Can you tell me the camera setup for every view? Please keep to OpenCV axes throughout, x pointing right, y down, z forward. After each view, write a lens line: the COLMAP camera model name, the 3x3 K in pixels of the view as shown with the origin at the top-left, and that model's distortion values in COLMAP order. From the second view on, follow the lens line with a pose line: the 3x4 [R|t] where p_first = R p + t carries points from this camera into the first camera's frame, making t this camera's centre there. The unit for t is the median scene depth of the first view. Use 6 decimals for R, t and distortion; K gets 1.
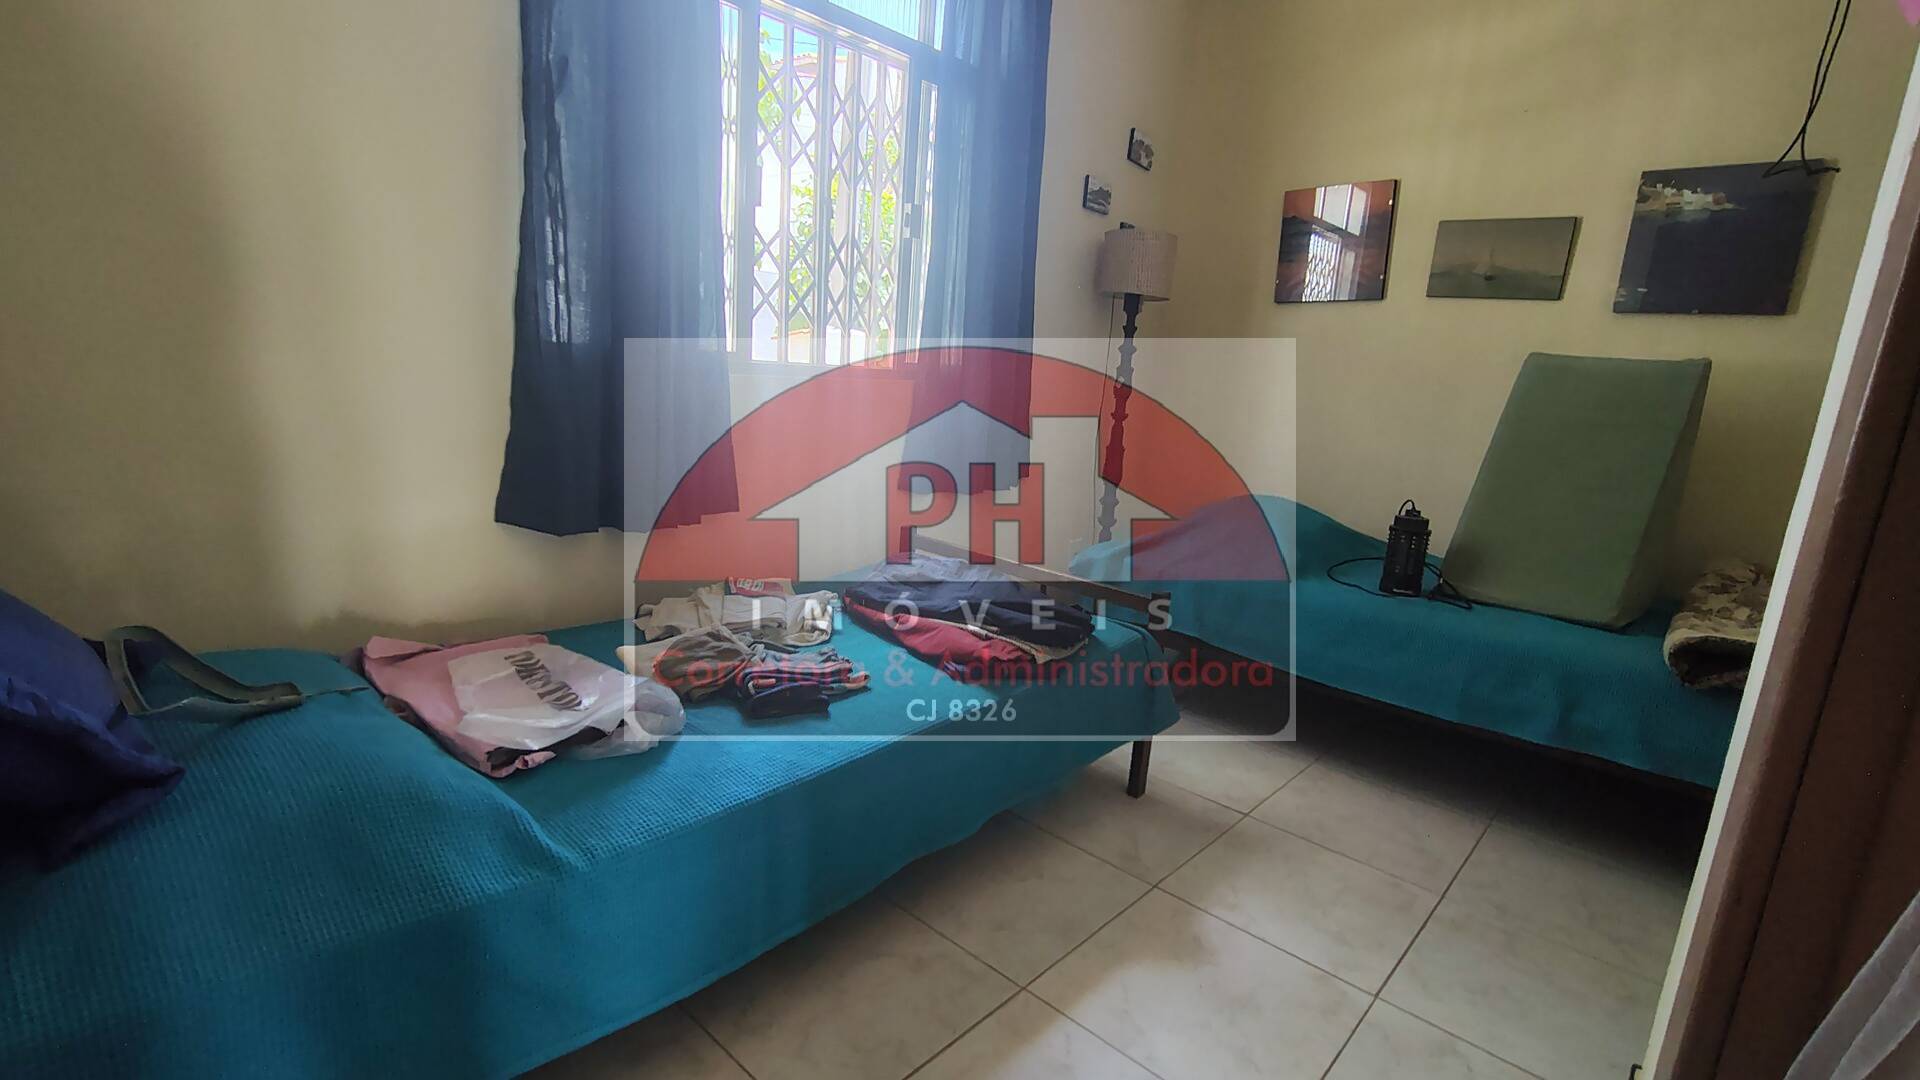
lens RADIAL K [[888.2, 0, 960.0], [0, 888.2, 540.0], [0, 0, 1]] dist [0.000062, 0.000376]
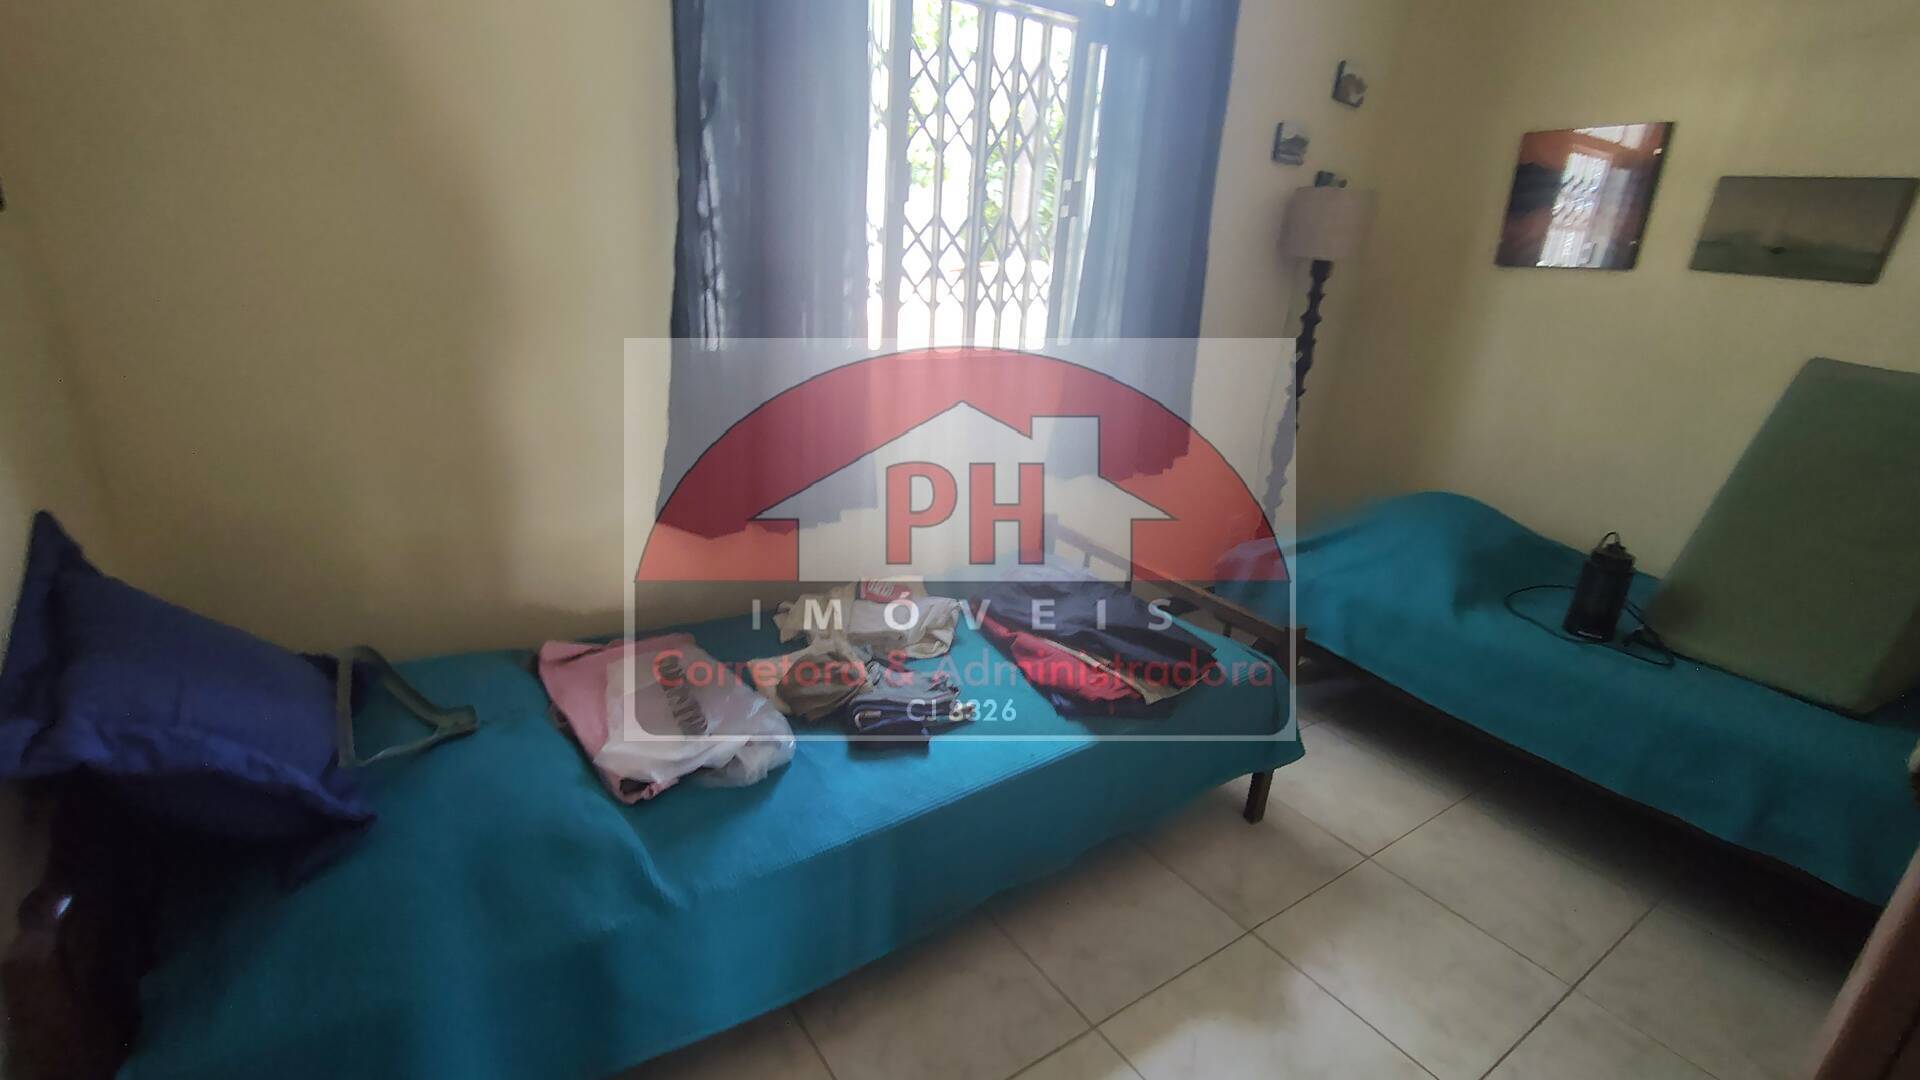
lens RADIAL K [[891.9, 0, 960.0], [0, 891.9, 540.0], [0, 0, 1]] dist [0.001308, 0.000438]
pose [[0.975636, 0.072831, -0.206952, 0.074864], [-0.046654, 0.990590, 0.128669, -0.156615], [0.214376, -0.115879, 0.969853, 0.005411]]
